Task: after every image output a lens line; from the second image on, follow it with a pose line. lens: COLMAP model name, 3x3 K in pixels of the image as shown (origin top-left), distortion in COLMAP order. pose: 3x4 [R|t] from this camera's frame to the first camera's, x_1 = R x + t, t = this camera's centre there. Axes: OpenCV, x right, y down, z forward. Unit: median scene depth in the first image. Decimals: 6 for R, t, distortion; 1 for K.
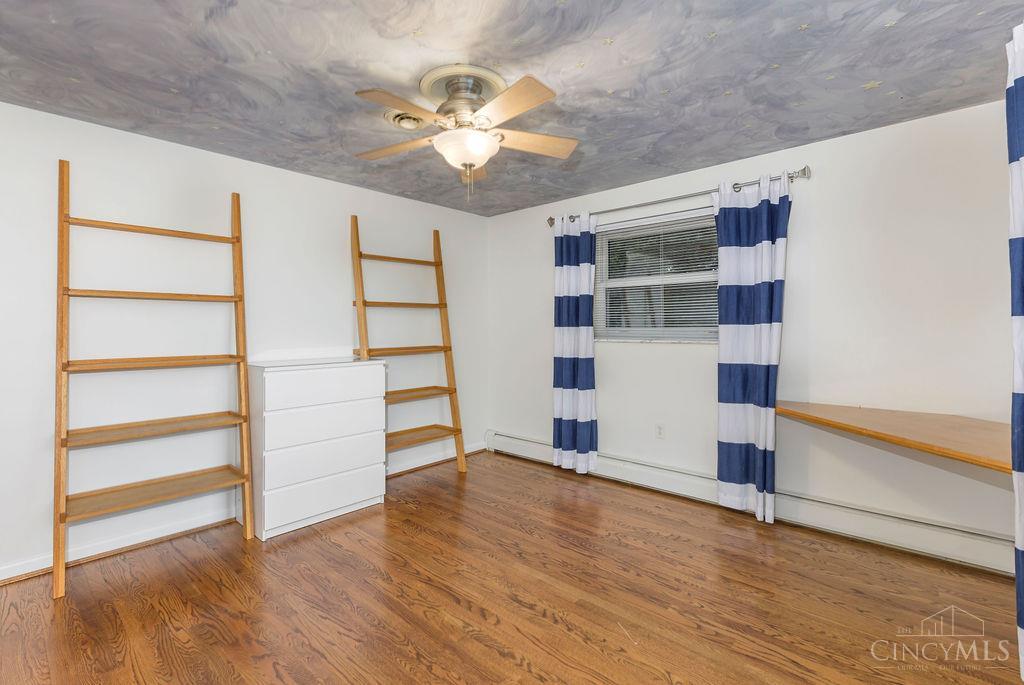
lens RADIAL K [[472.6, 0, 510.4], [0, 472.6, 335.8], [0, 0, 1]] dist [-0.000390, 0.000144]
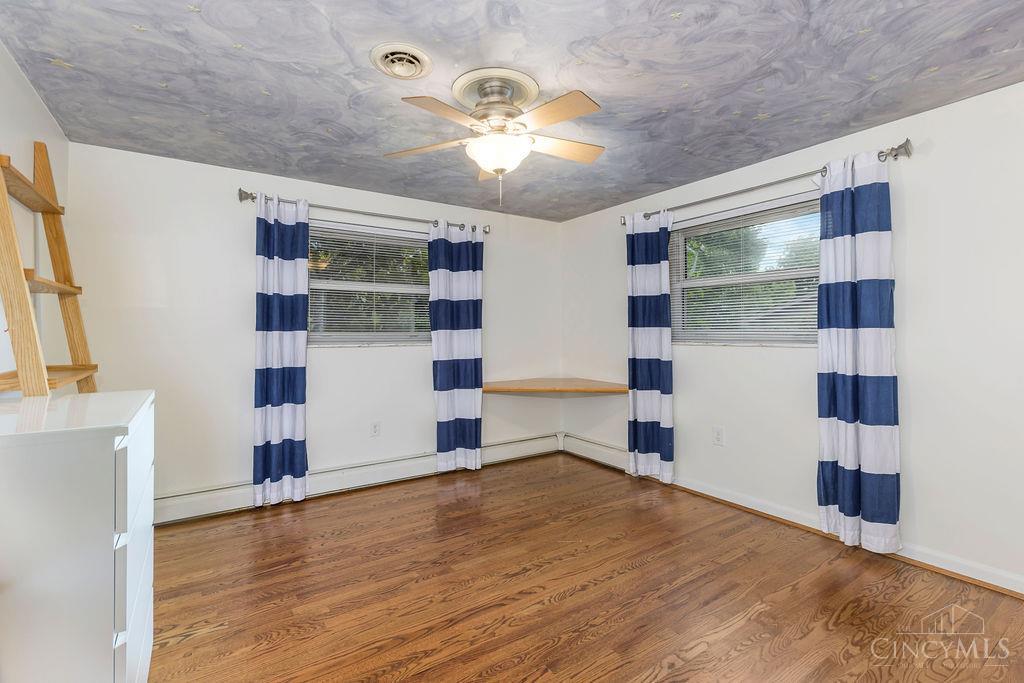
lens RADIAL K [[468.1, 0, 520.6], [0, 468.1, 342.5], [0, 0, 1]] dist [-0.001182, -0.000258]
pose [[0.220355, -0.016659, 0.975277, -0.776234], [0.018066, 0.999752, 0.012996, -0.002527], [-0.975252, 0.014756, 0.220601, 0.540280]]
